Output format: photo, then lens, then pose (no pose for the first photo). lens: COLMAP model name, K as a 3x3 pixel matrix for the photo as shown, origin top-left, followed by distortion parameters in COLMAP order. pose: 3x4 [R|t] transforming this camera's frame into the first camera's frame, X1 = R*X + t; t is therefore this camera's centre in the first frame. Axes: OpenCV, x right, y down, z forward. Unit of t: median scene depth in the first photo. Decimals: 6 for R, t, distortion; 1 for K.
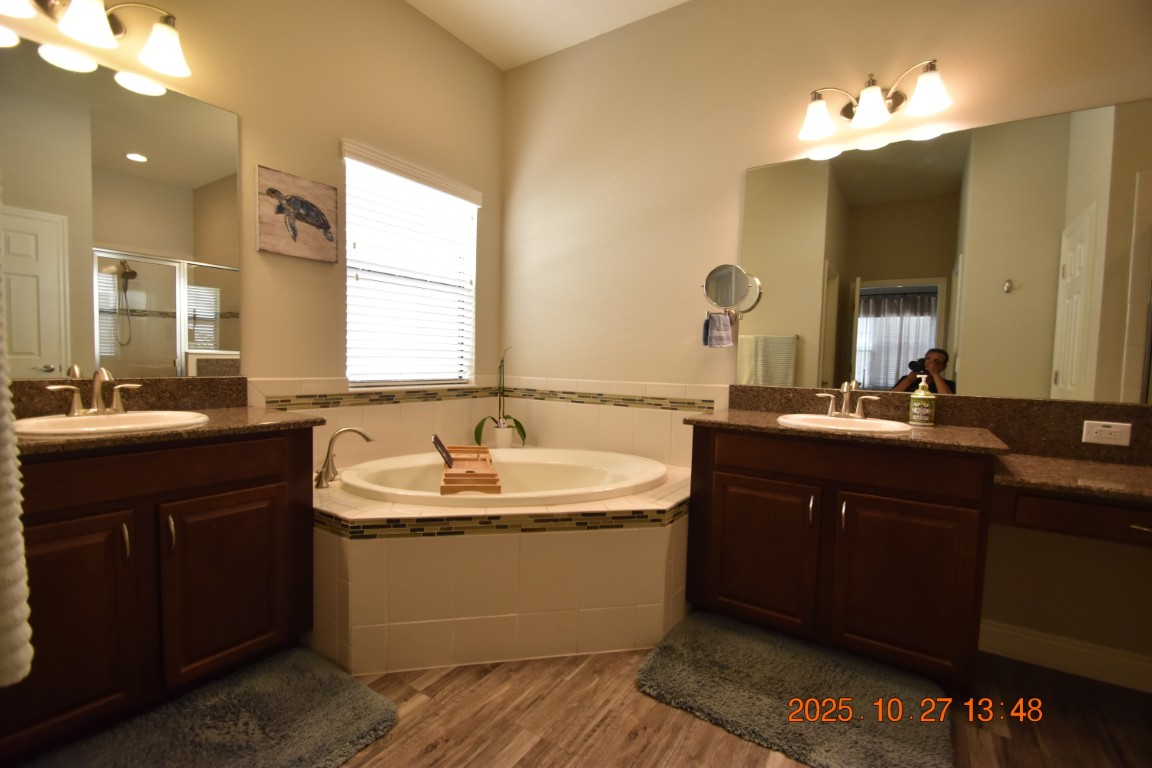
lens RADIAL K [[506.2, 0, 576.0], [0, 506.2, 384.0], [0, 0, 1]] dist [0.000737, -0.000374]
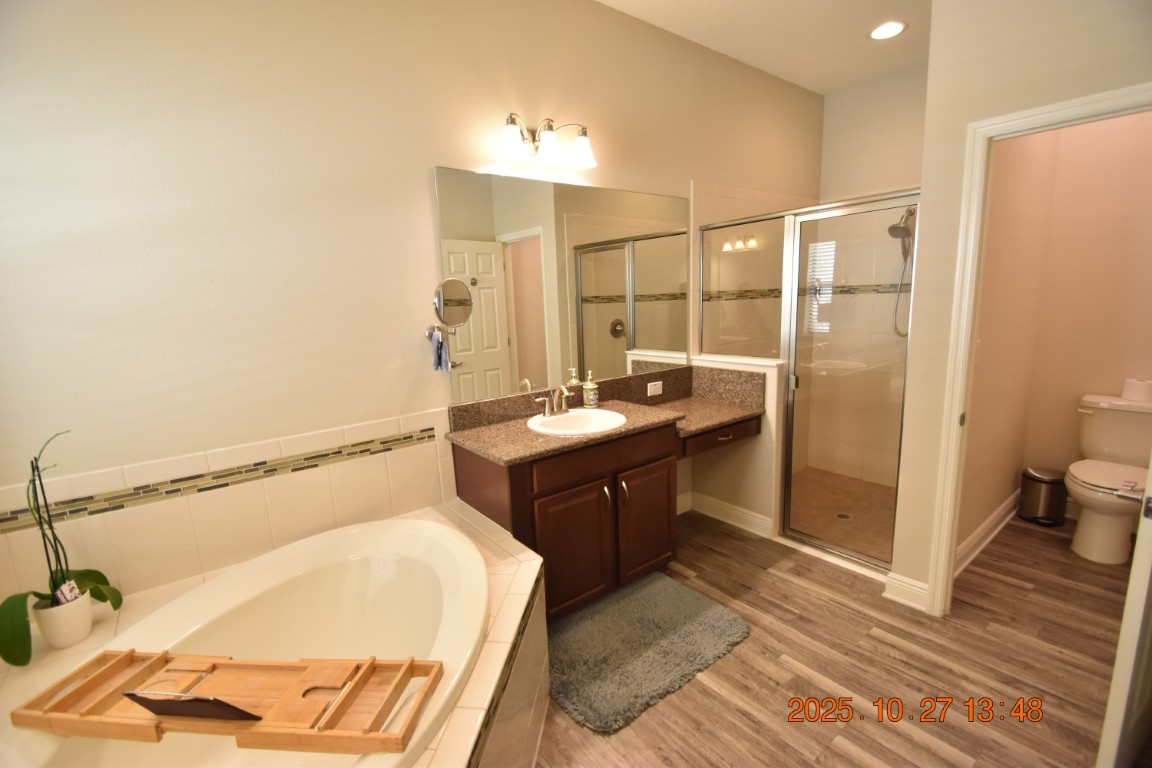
lens RADIAL K [[506.2, 0, 576.0], [0, 506.2, 384.0], [0, 0, 1]] dist [0.000737, -0.000374]
pose [[0.321123, -0.199599, 0.925765, -0.498550], [0.092299, 0.979480, 0.179165, -0.194962], [-0.942529, 0.027914, 0.332956, 0.503458]]
